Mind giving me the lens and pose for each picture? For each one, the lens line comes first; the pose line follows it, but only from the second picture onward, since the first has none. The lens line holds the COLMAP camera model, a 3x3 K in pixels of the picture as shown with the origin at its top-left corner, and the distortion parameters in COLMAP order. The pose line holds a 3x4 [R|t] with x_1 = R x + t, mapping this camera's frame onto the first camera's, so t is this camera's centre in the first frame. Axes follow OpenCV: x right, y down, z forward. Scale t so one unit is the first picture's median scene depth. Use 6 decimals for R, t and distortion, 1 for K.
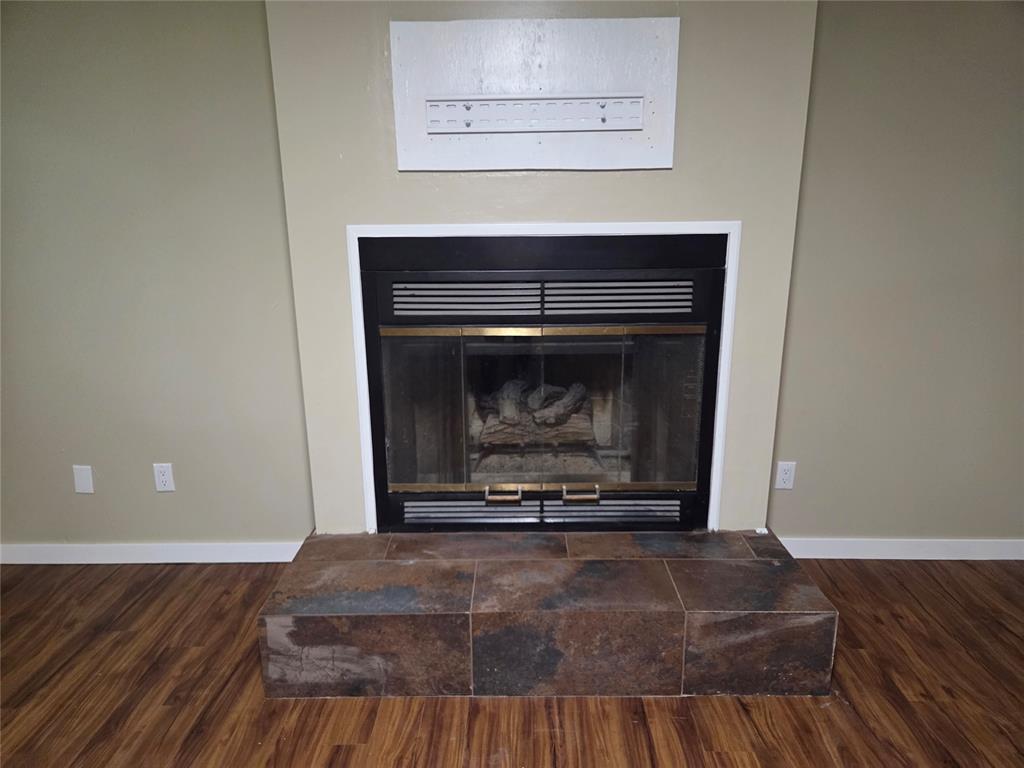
lens RADIAL K [[679.0, 0, 516.9], [0, 679.0, 399.7], [0, 0, 1]] dist [0.072766, -0.051641]
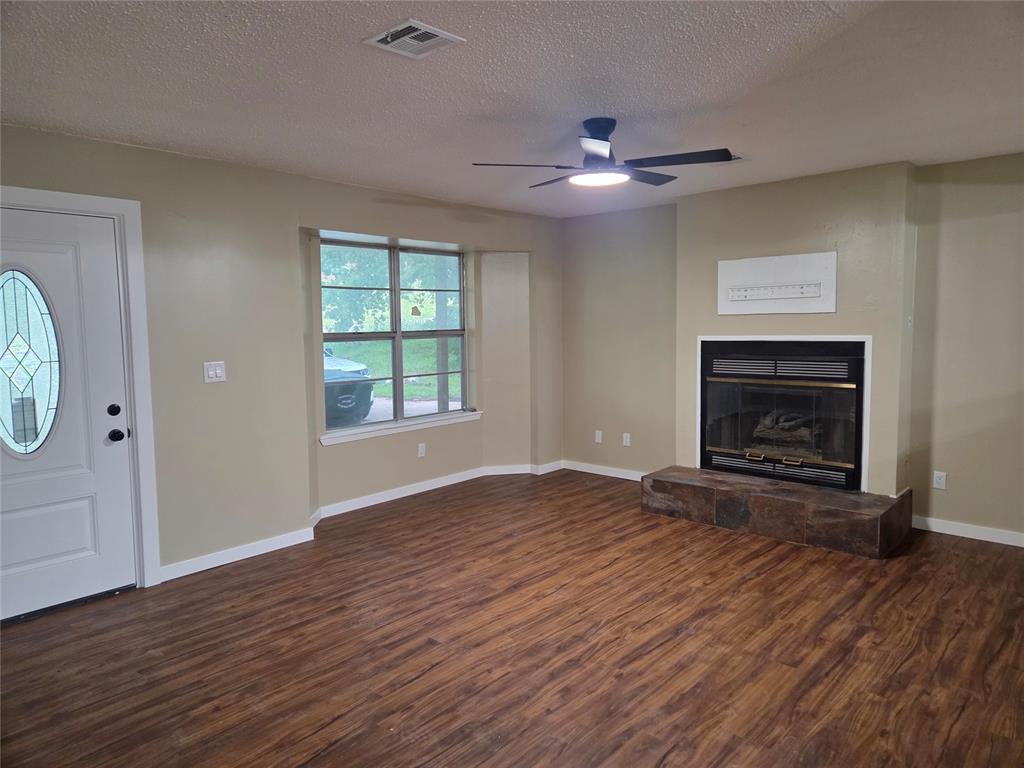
lens RADIAL K [[679.0, 0, 524.0], [0, 679.0, 371.8], [0, 0, 1]] dist [0.072766, -0.051641]
pose [[0.754076, 0.045707, -0.655195, 0.962853], [-0.164509, 0.978920, -0.121047, 0.295916], [0.635851, 0.199064, 0.745699, -1.305339]]
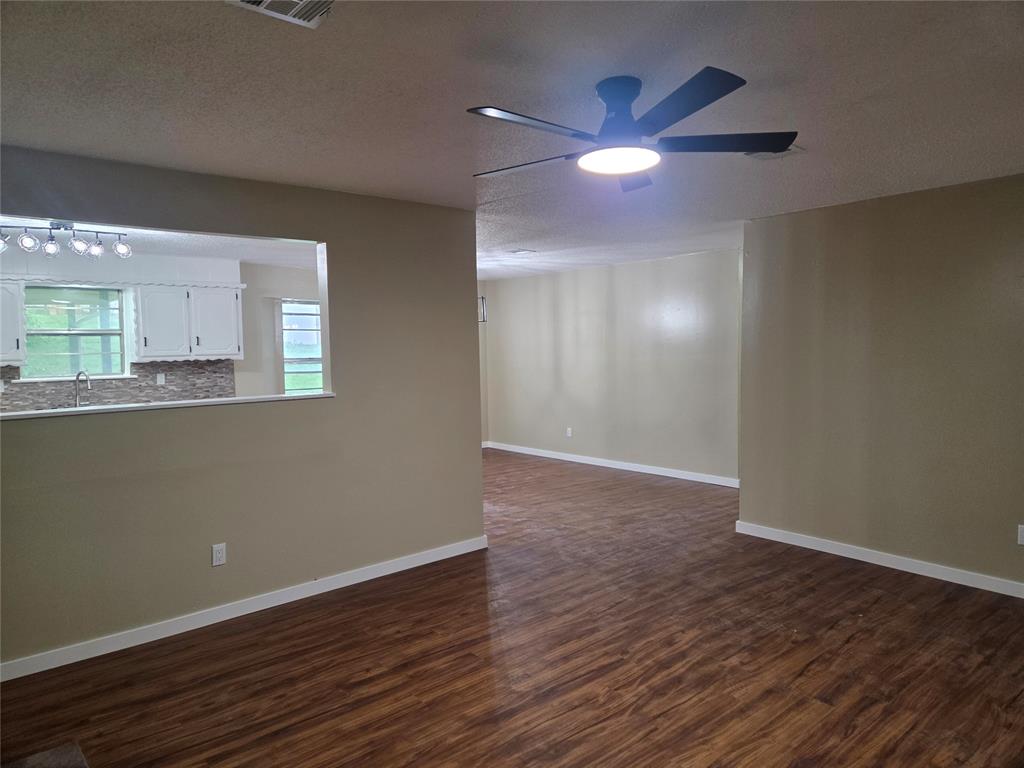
lens RADIAL K [[679.0, 0, 512.2], [0, 679.0, 376.9], [0, 0, 1]] dist [0.072766, -0.051641]
pose [[-0.649708, -0.020487, 0.759908, -0.807833], [0.221588, 0.951121, 0.215096, -0.328125], [-0.727172, 0.308137, -0.613411, 0.943707]]
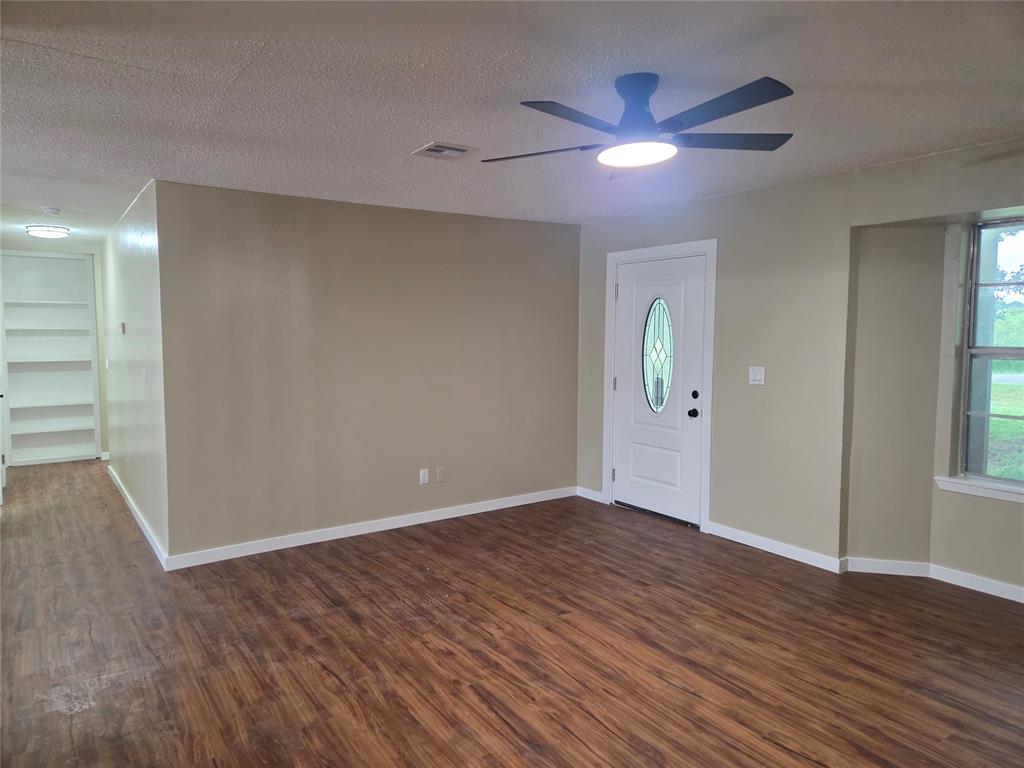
lens RADIAL K [[679.0, 0, 510.6], [0, 679.0, 380.9], [0, 0, 1]] dist [0.072766, -0.051641]
pose [[-0.819997, 0.053891, -0.569825, 0.922049], [-0.141978, 0.945291, 0.293712, -0.334631], [0.554479, 0.321746, -0.767485, 0.918431]]
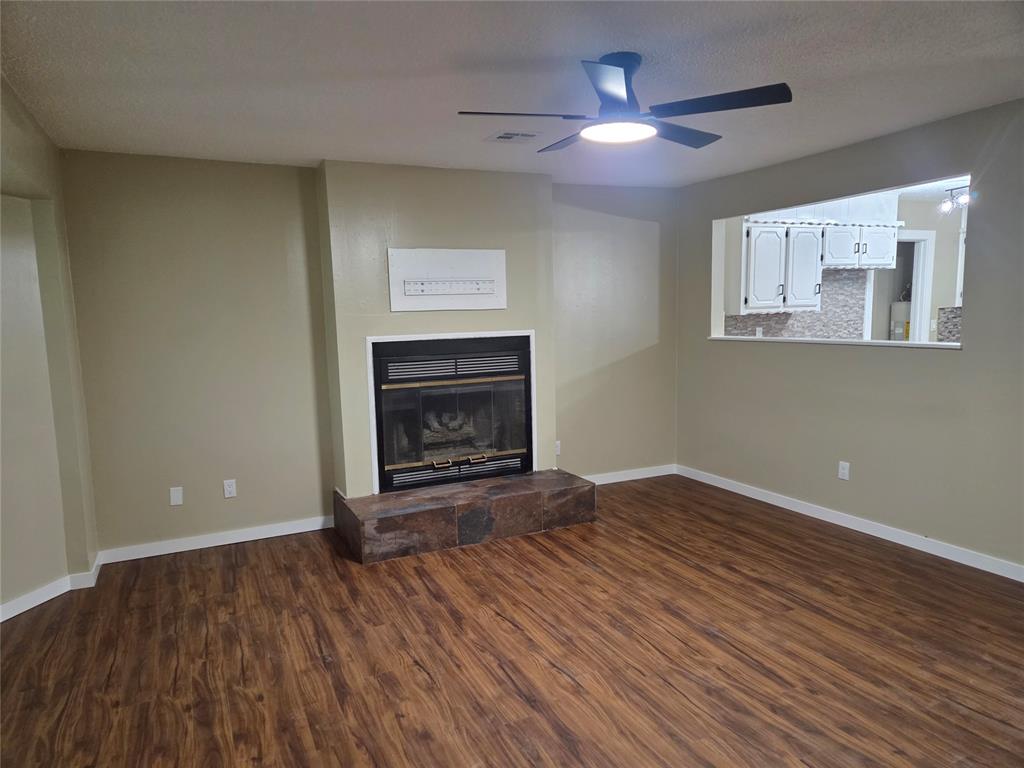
lens RADIAL K [[679.0, 0, 508.3], [0, 679.0, 390.7], [0, 0, 1]] dist [0.072766, -0.051641]
pose [[0.903033, -0.067774, 0.424191, -0.784278], [0.131899, 0.983520, -0.123653, 0.229359], [-0.408820, 0.167614, 0.897091, -1.055860]]
